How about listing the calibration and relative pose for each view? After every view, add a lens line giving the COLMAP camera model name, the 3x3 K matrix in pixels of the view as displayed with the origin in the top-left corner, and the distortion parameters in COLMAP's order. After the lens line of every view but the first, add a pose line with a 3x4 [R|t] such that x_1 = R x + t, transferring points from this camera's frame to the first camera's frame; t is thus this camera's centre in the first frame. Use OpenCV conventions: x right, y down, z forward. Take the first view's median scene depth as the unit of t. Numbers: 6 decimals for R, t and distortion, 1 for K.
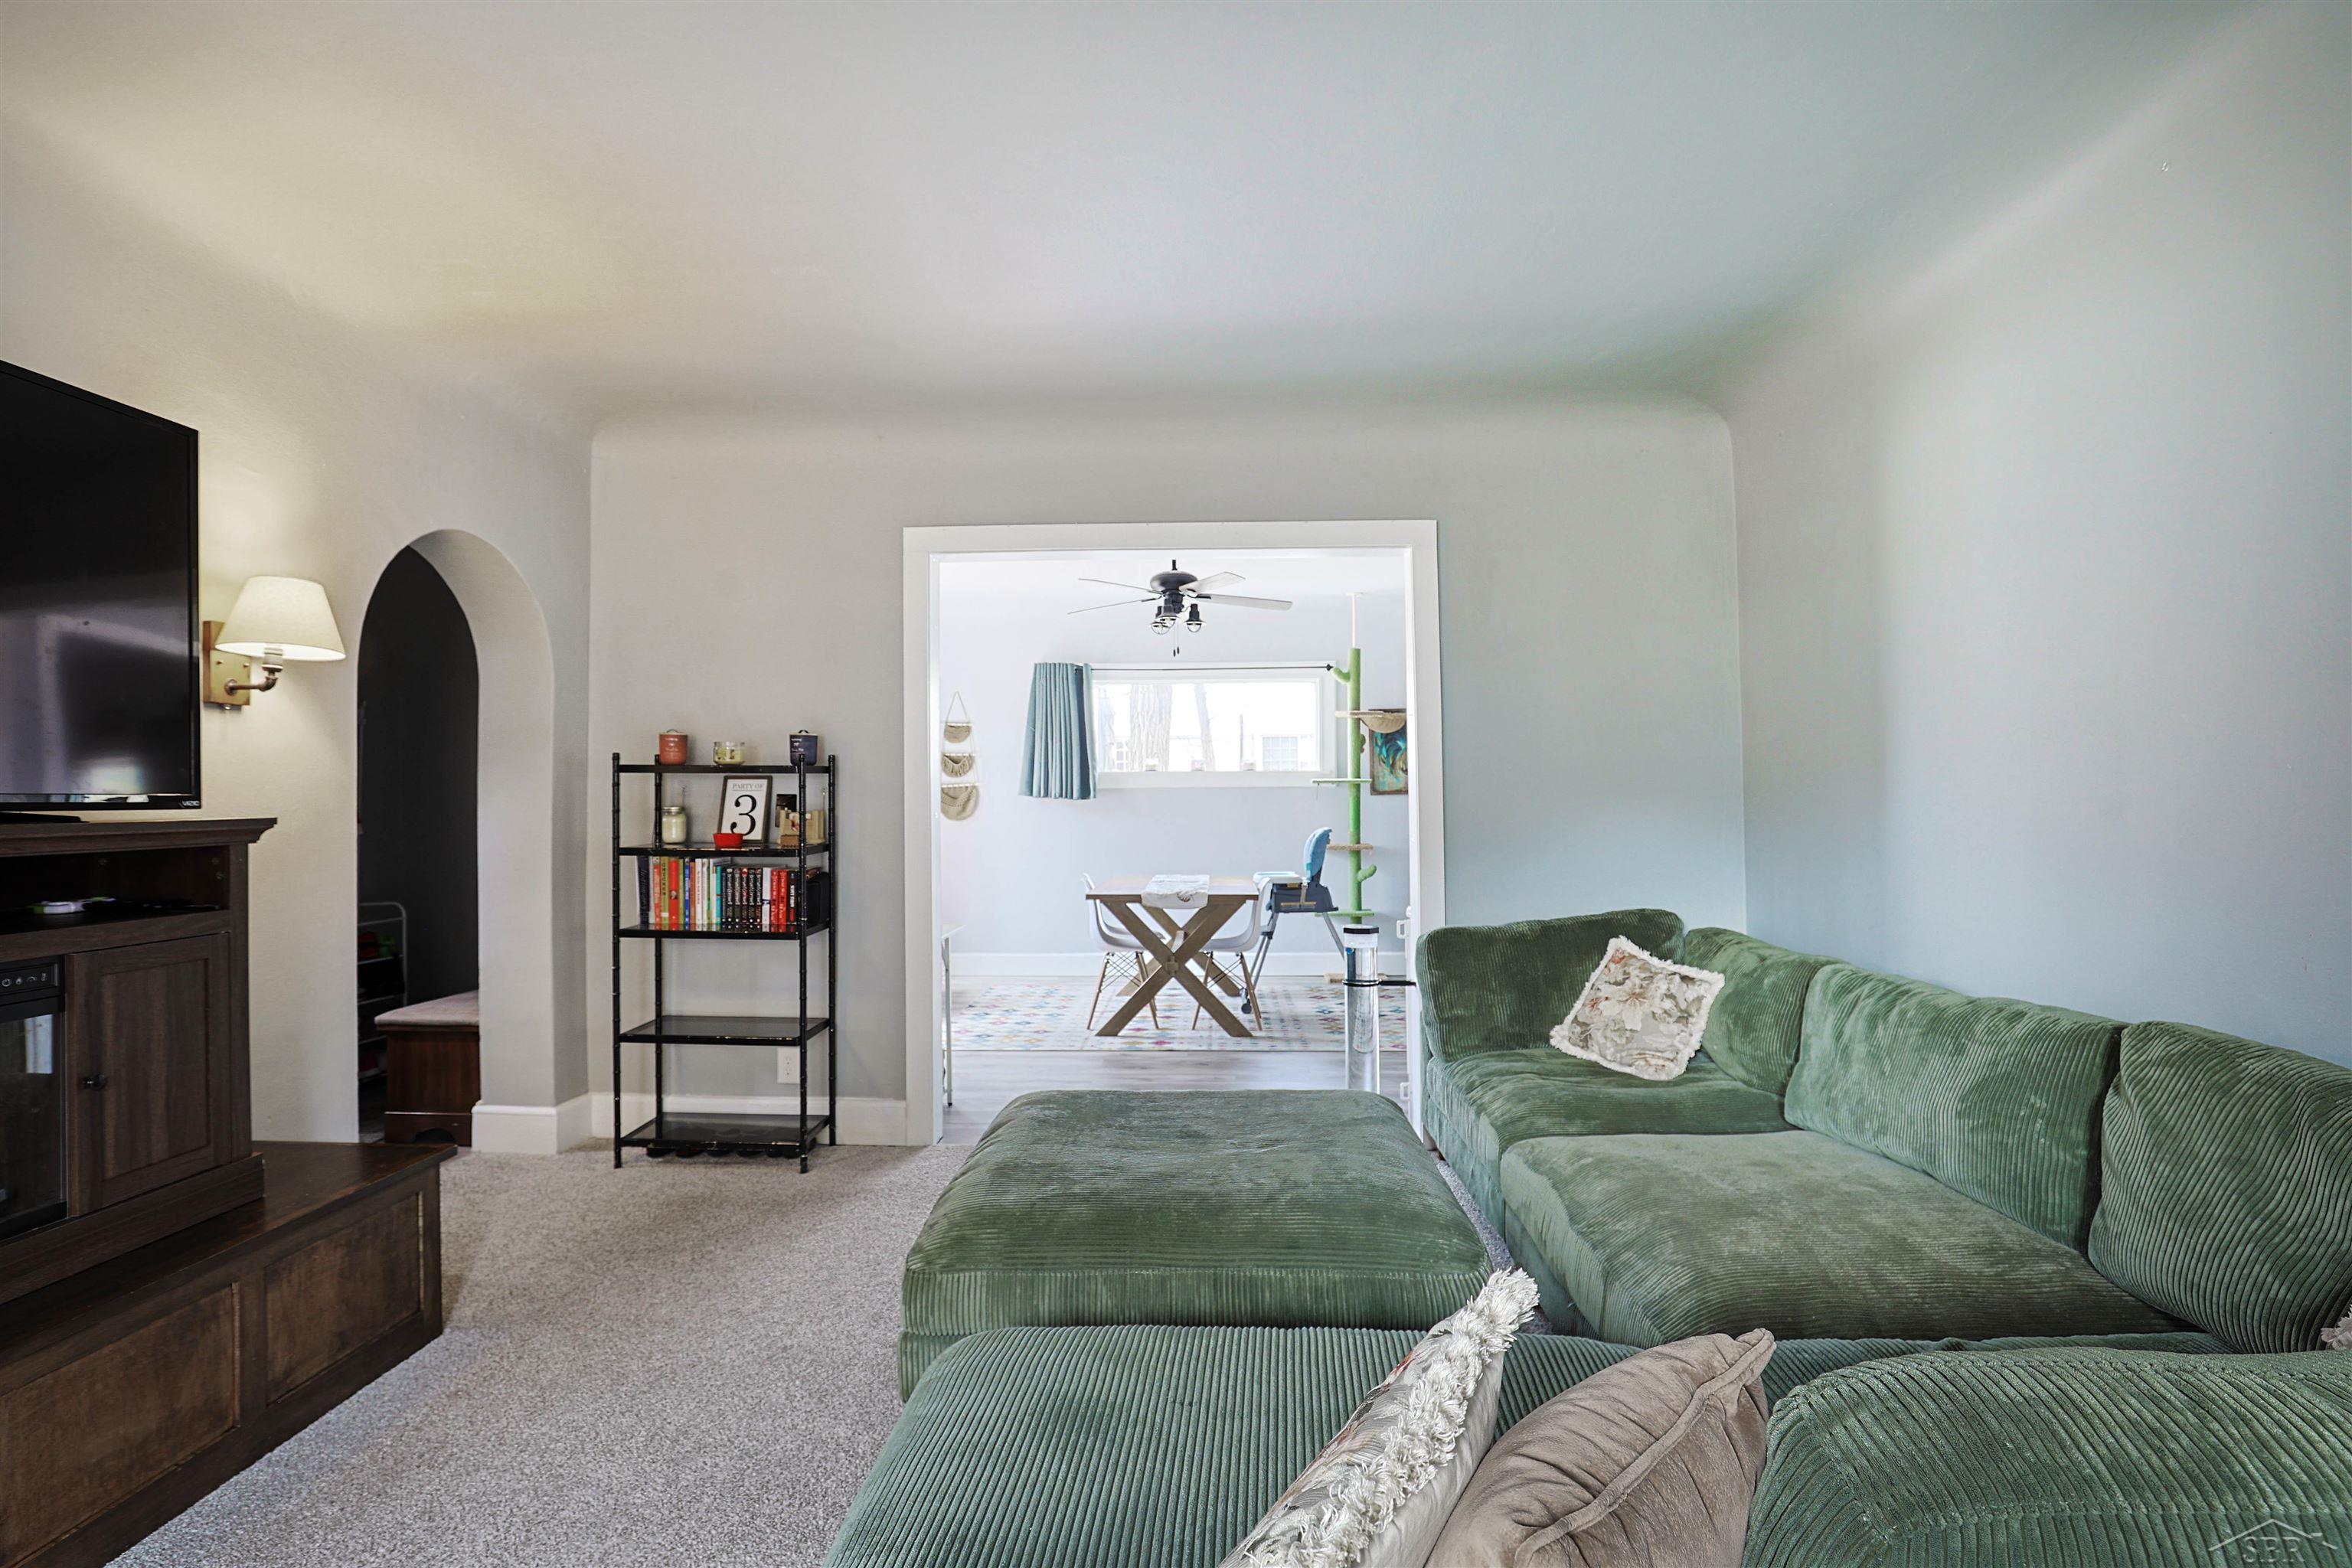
lens RADIAL K [[1161.1, 0, 1195.9], [0, 1161.1, 780.7], [0, 0, 1]] dist [-0.034961, 0.008755]
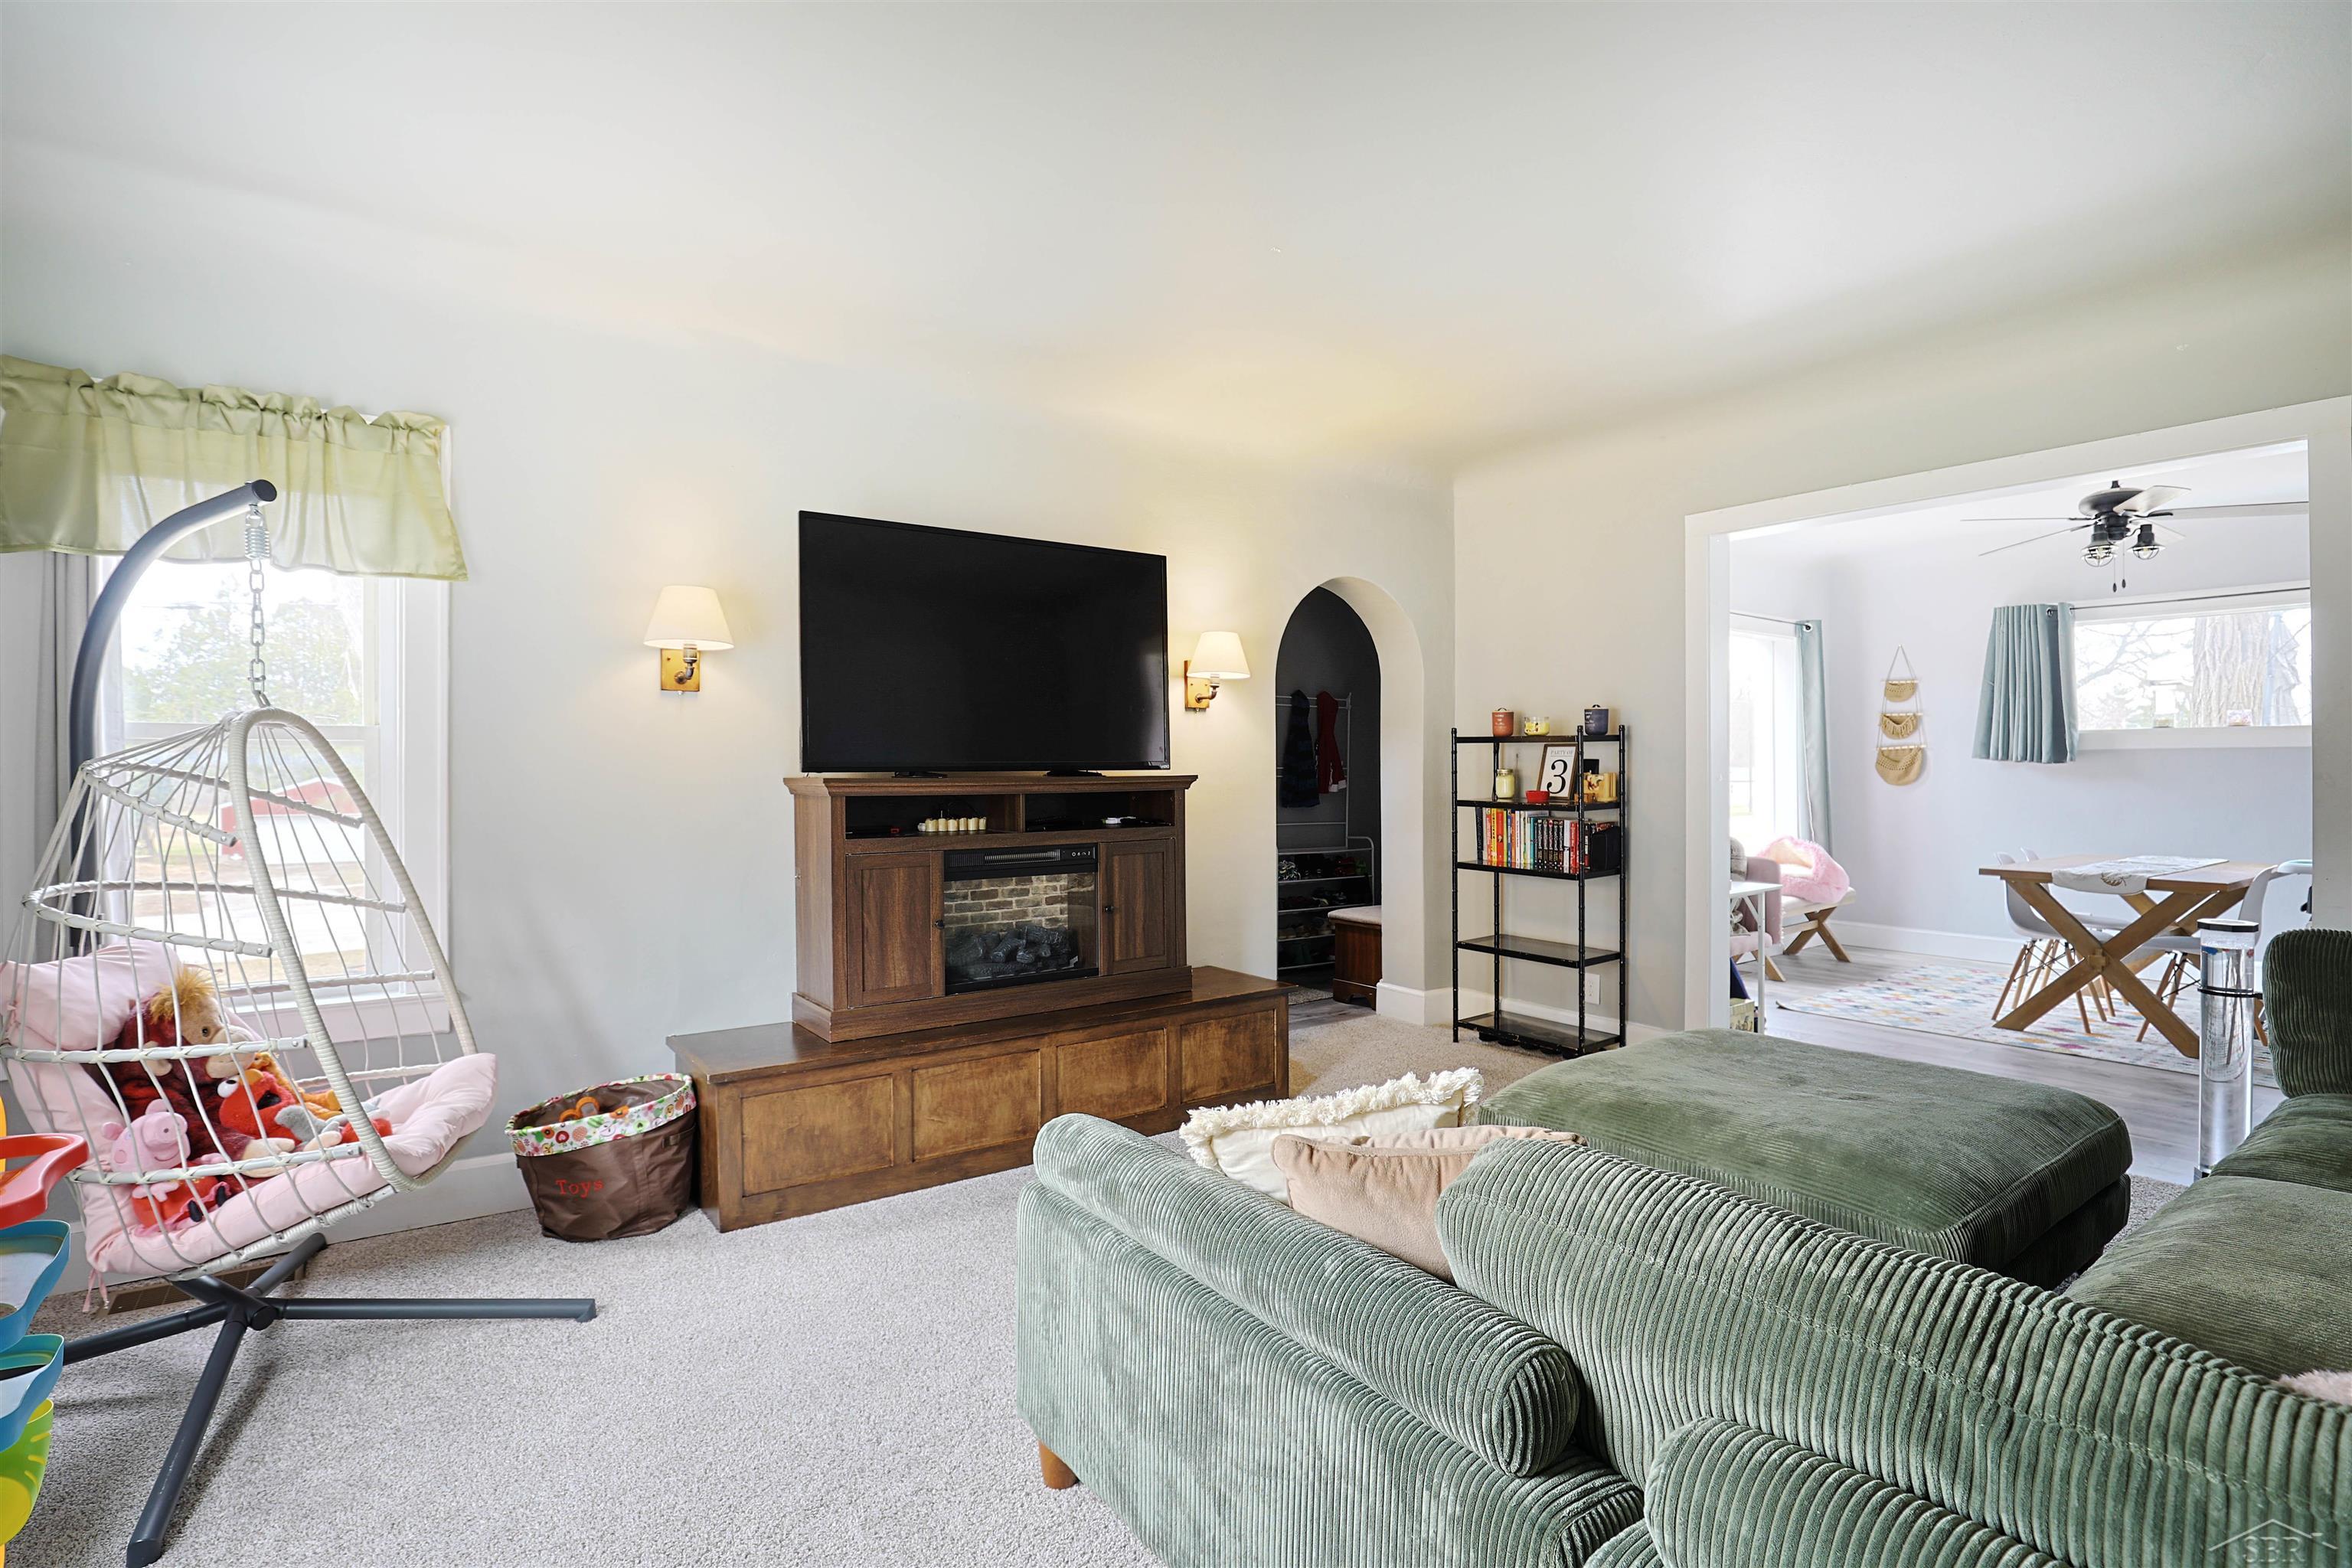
lens RADIAL K [[1177.3, 0, 1176.0], [0, 1177.3, 784.0], [0, 0, 1]] dist [-0.004097, -0.000095]
pose [[0.621019, 0.016154, -0.783629, 0.335000], [0.012458, 0.999458, 0.030476, -0.005023], [0.783697, -0.028689, 0.620481, -0.080336]]
